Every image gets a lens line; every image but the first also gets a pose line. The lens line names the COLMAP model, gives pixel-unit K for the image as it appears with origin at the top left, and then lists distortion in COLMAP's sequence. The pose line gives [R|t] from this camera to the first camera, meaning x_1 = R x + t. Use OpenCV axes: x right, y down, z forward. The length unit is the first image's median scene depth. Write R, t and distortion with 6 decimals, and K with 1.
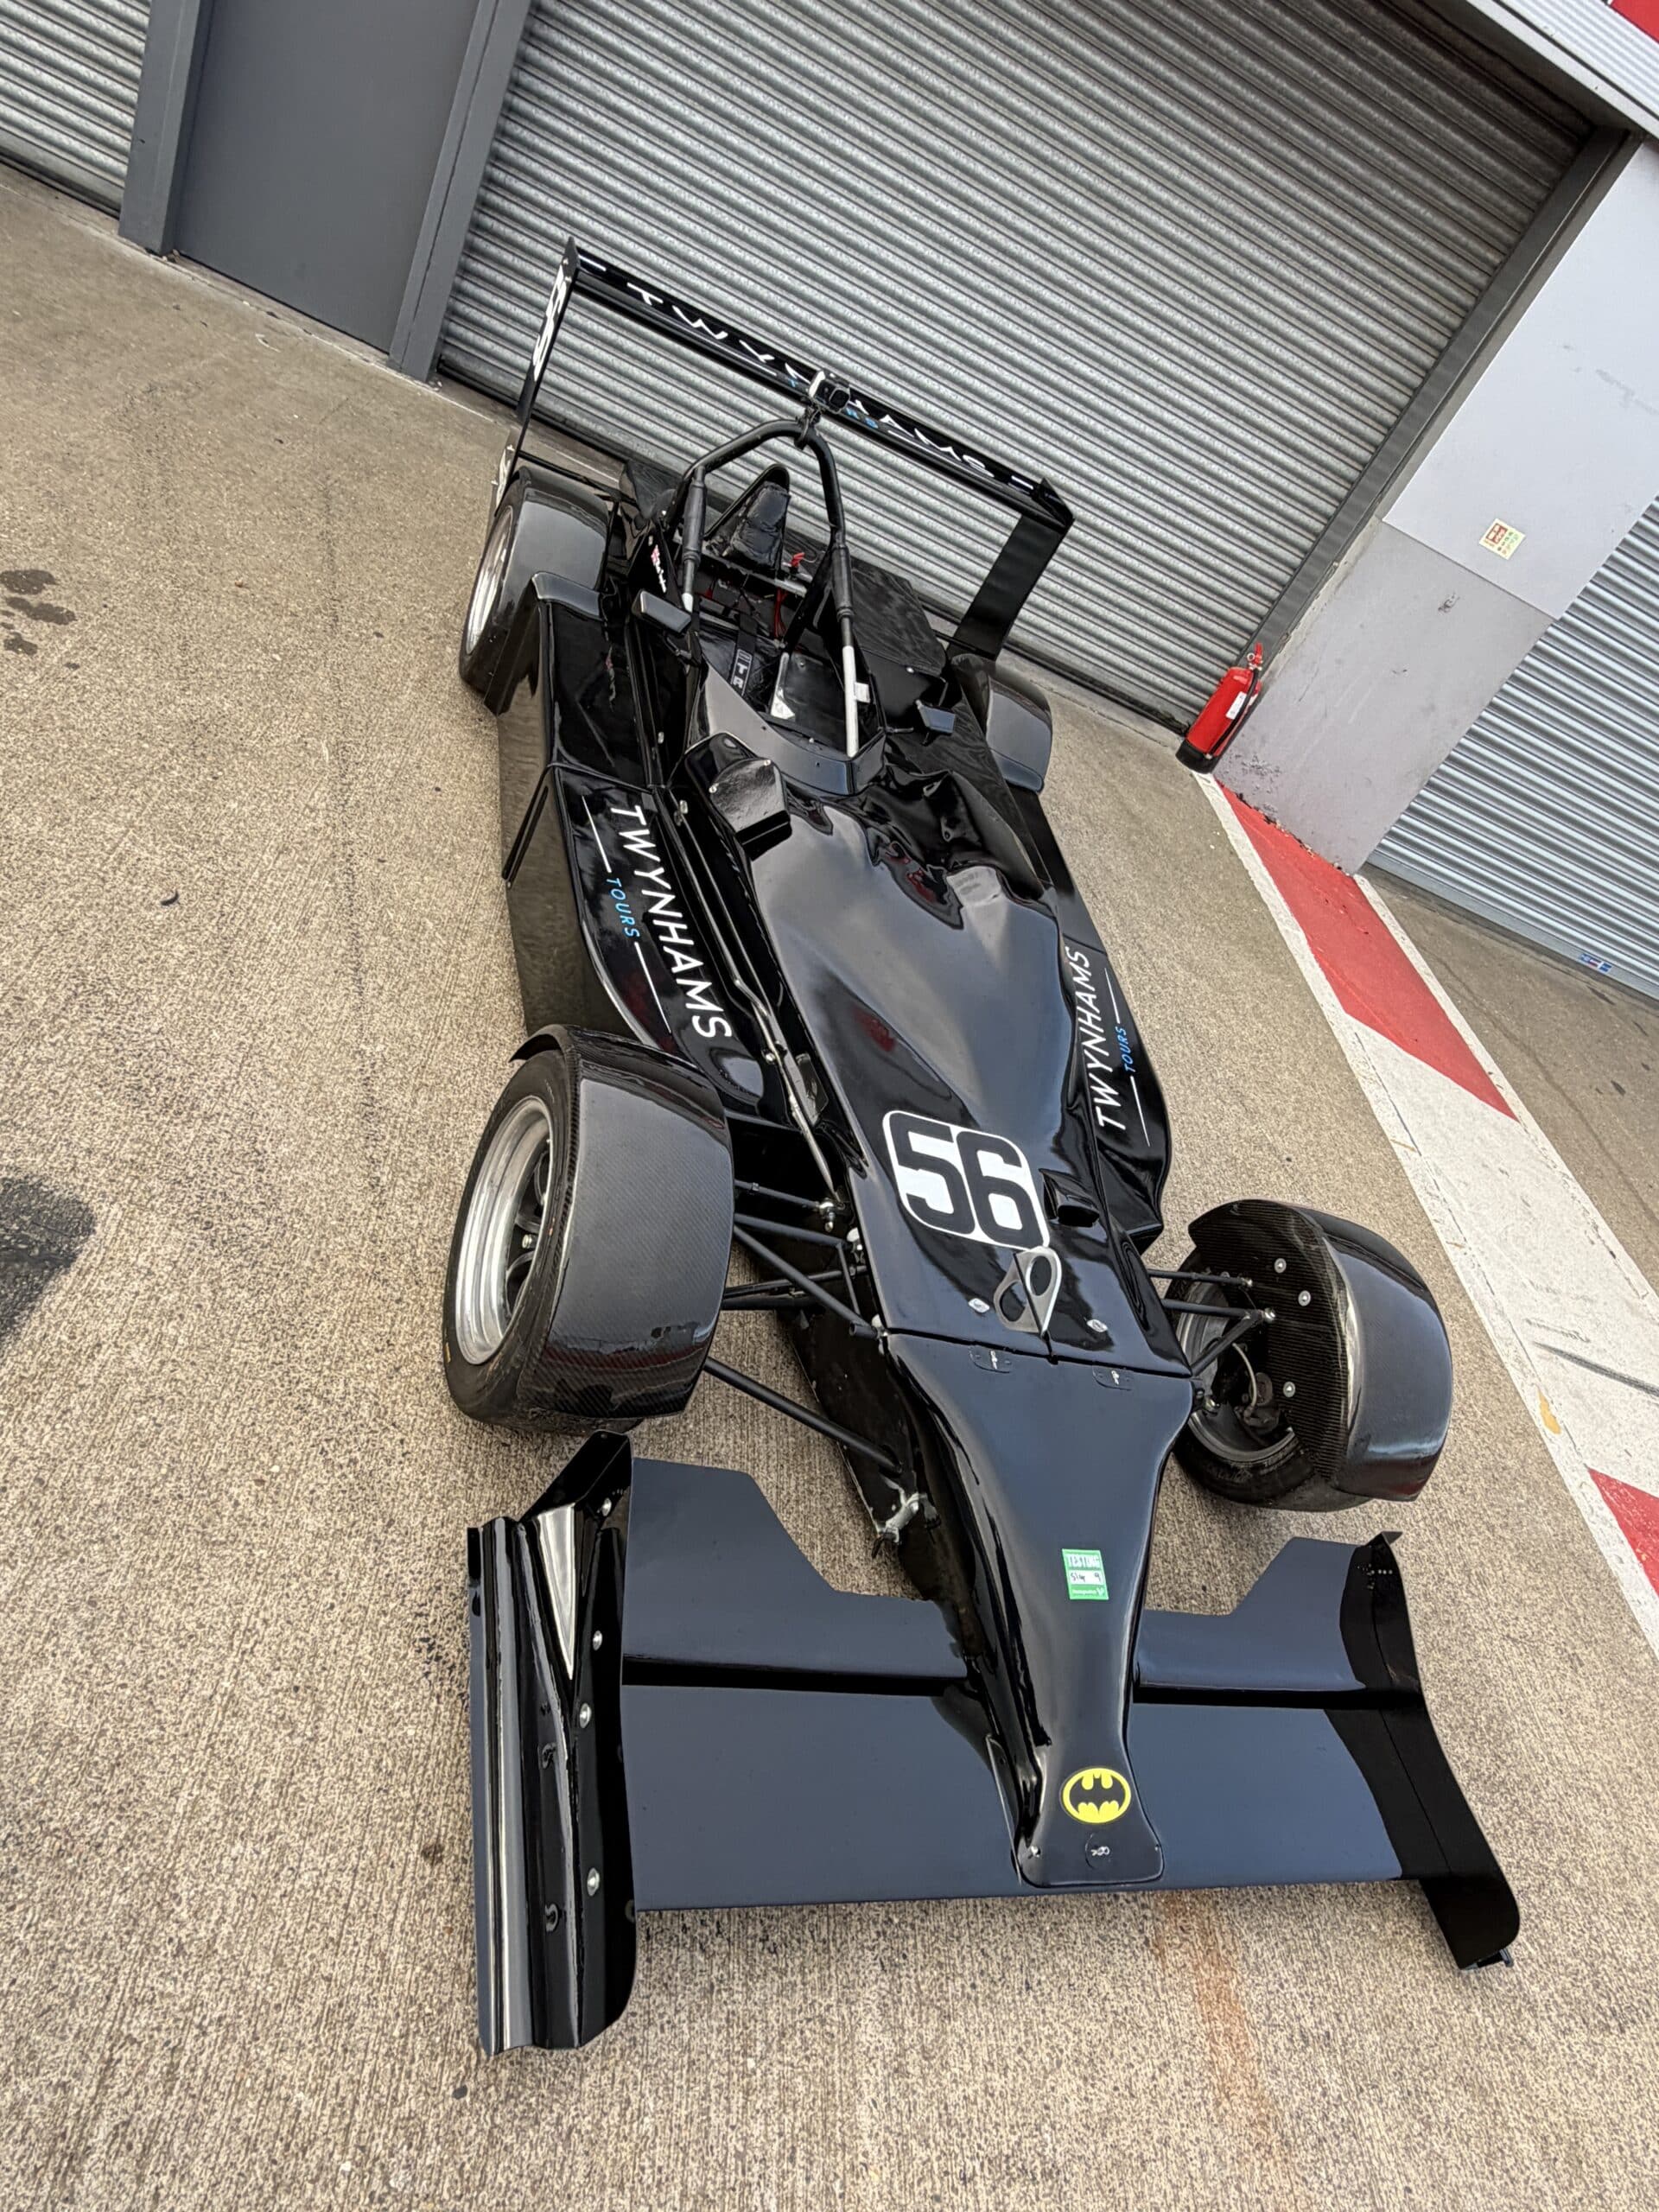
lens RADIAL K [[1352.8, 0, 825.6], [0, 1352.8, 1103.7], [0, 0, 1]] dist [-0.003929, 0.001283]
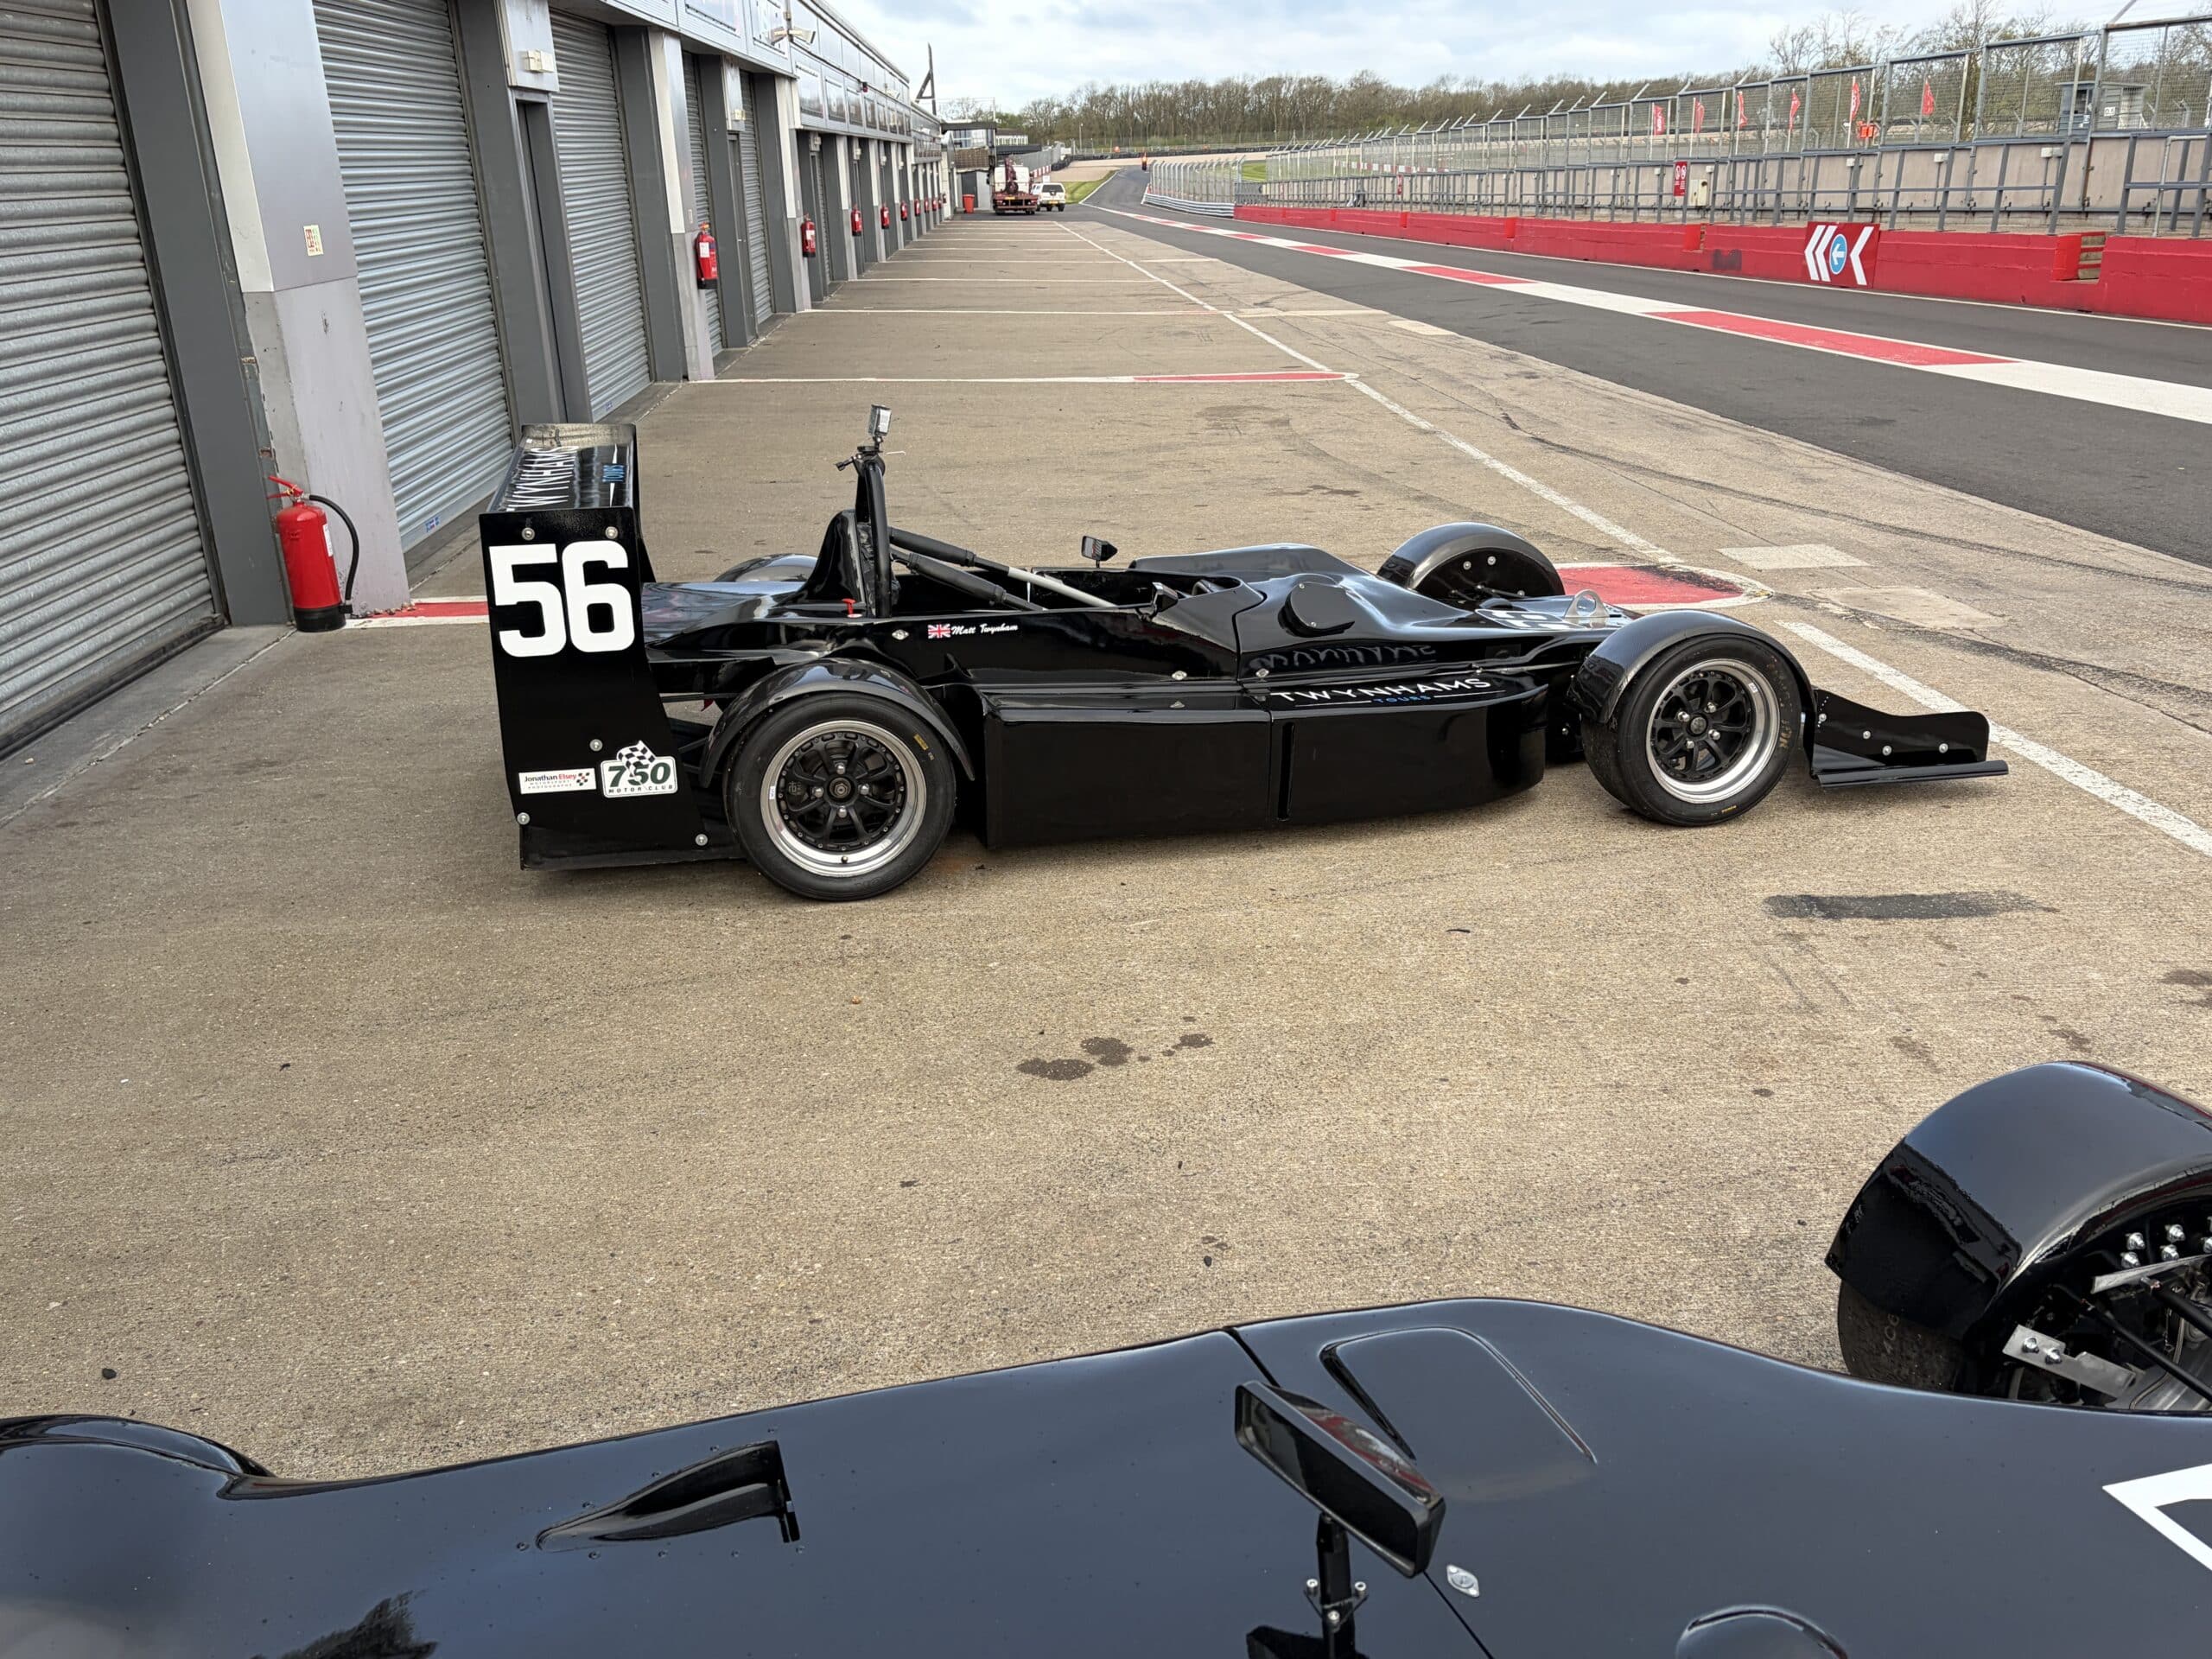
lens RADIAL K [[1875.4, 0, 1129.3], [0, 1875.4, 780.8], [0, 0, 1]] dist [0.028808, 0.010598]
pose [[-0.032574, -0.695163, 0.718114, -0.743994], [0.613395, 0.553364, 0.563502, -0.637526], [-0.789104, 0.458843, 0.408384, 0.217088]]
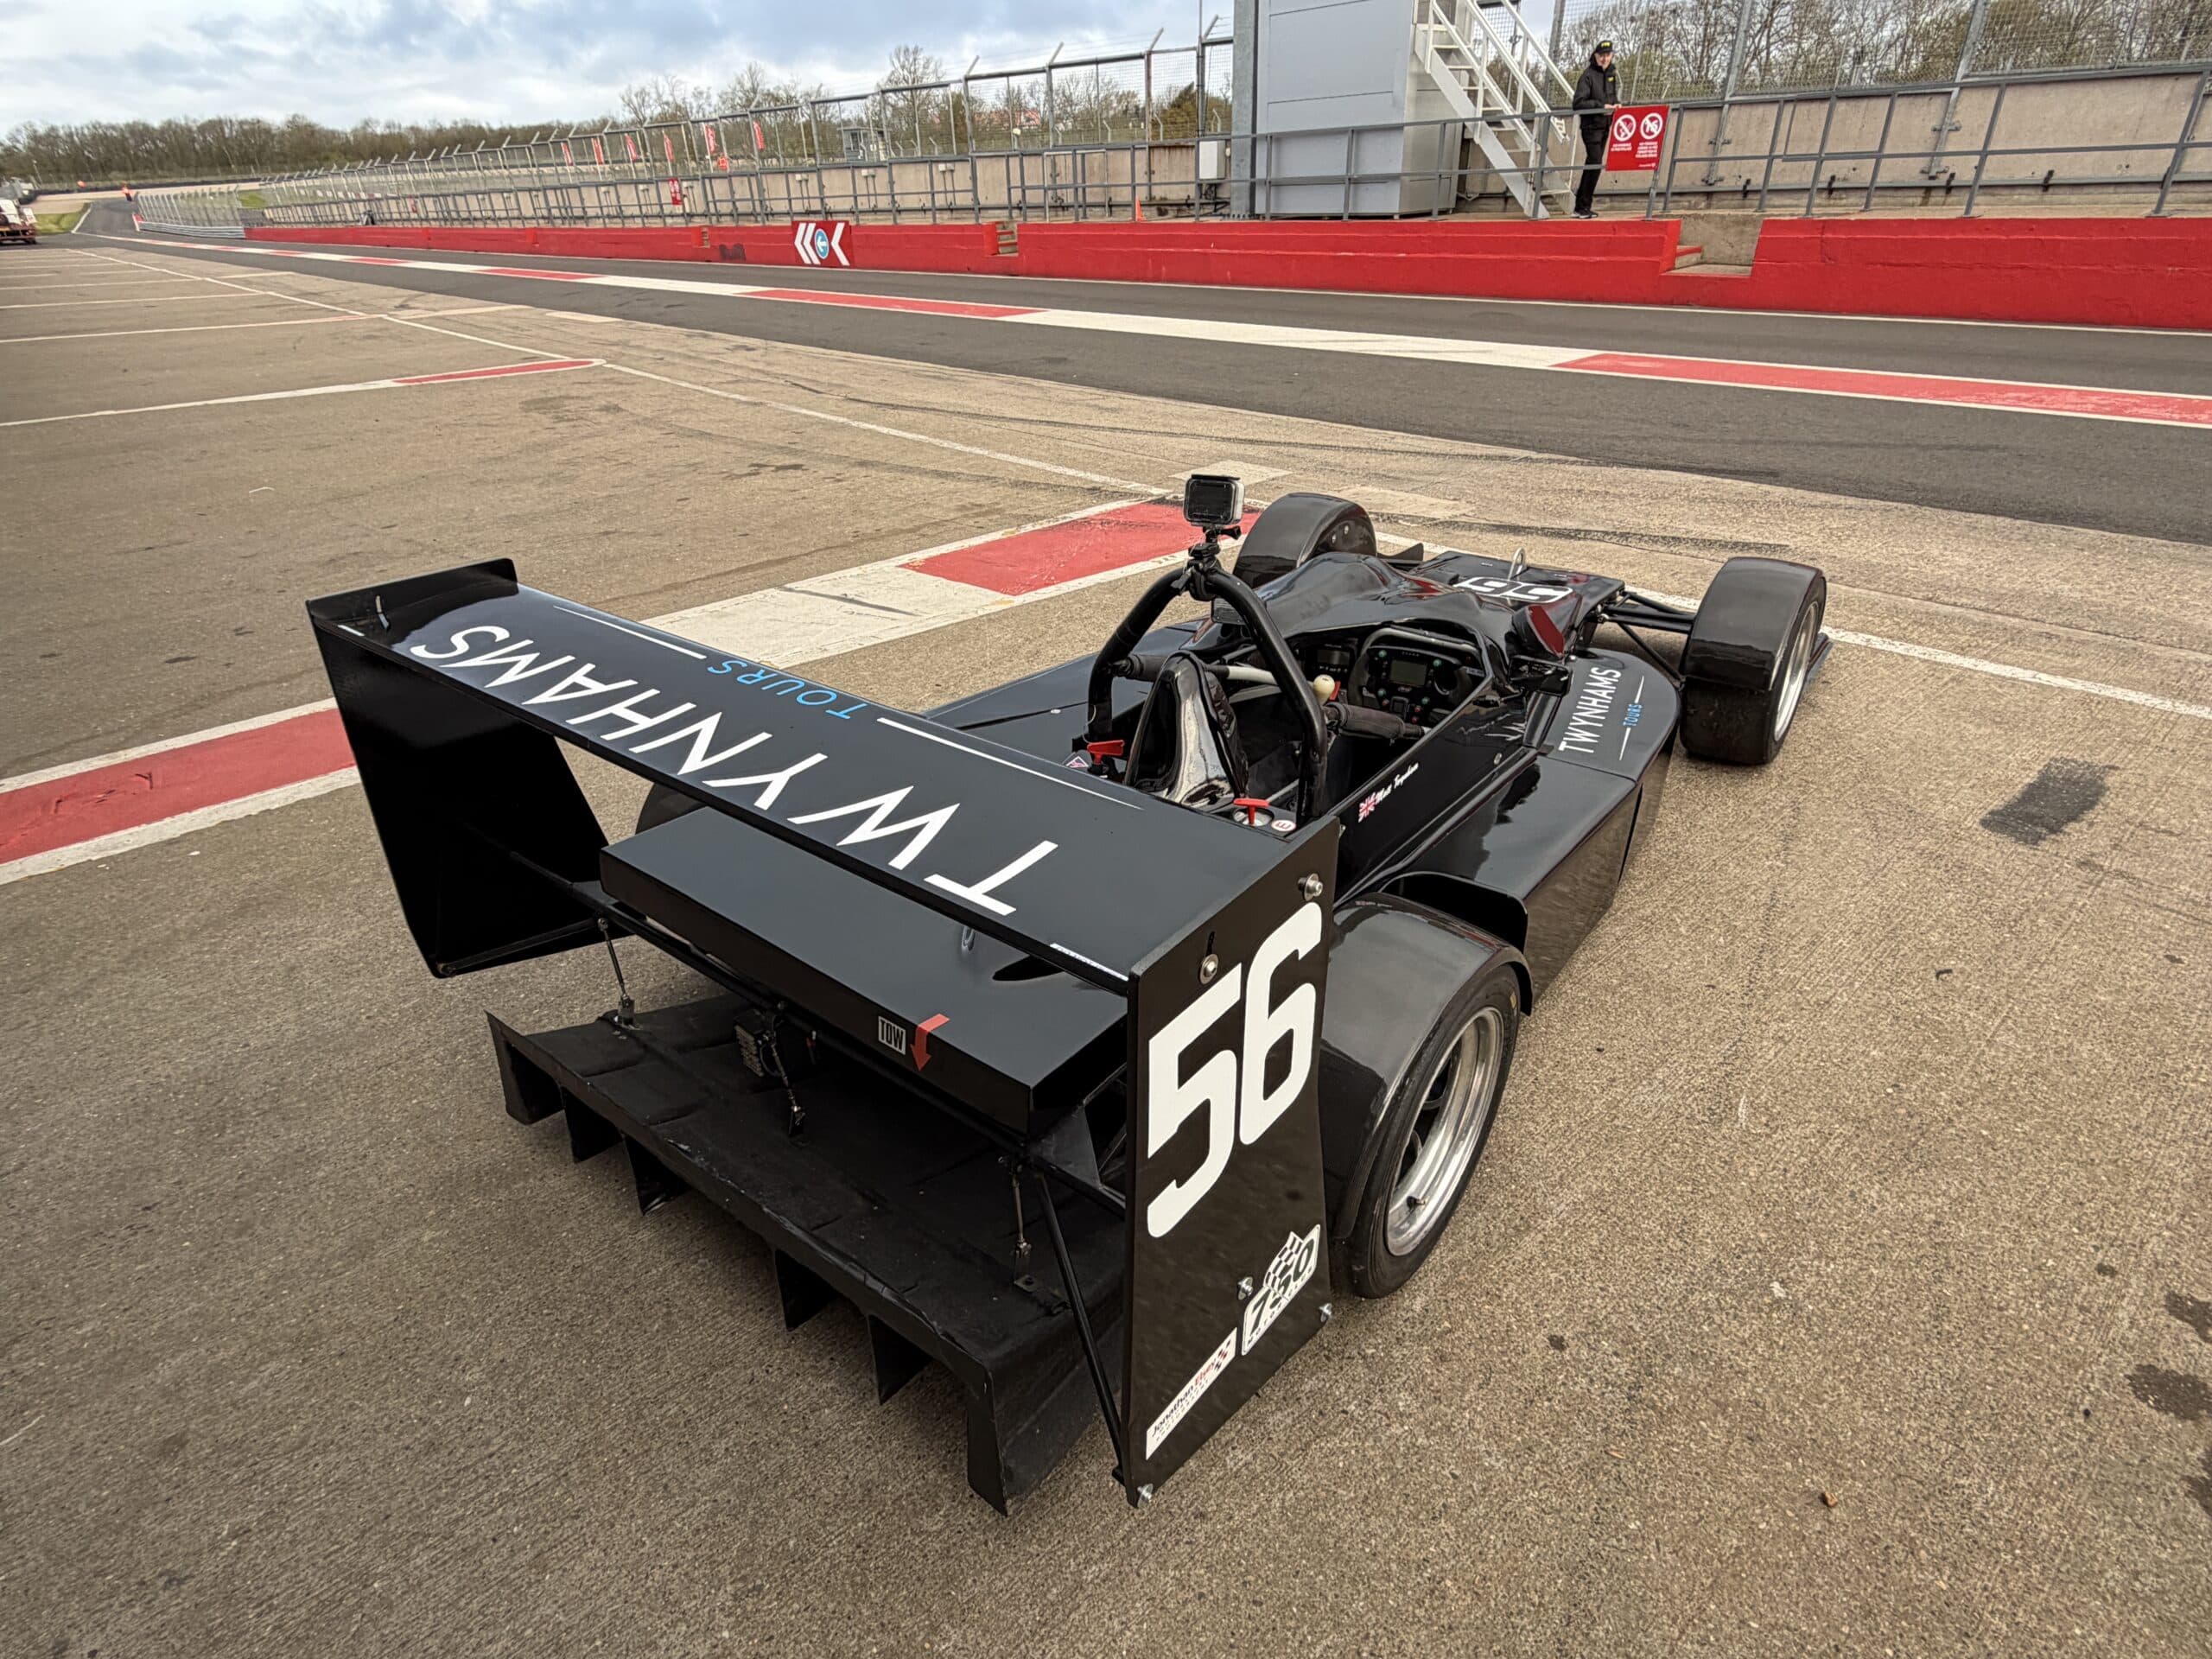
lens RADIAL K [[1164.9, 0, 1094.7], [0, 1164.9, 828.0], [0, 0, 1]] dist [0.002554, -0.002035]
pose [[-0.574107, -0.713405, 0.401815, -0.175435], [0.283078, 0.287544, 0.914978, -0.591097], [-0.768289, 0.639040, 0.036868, 0.659551]]
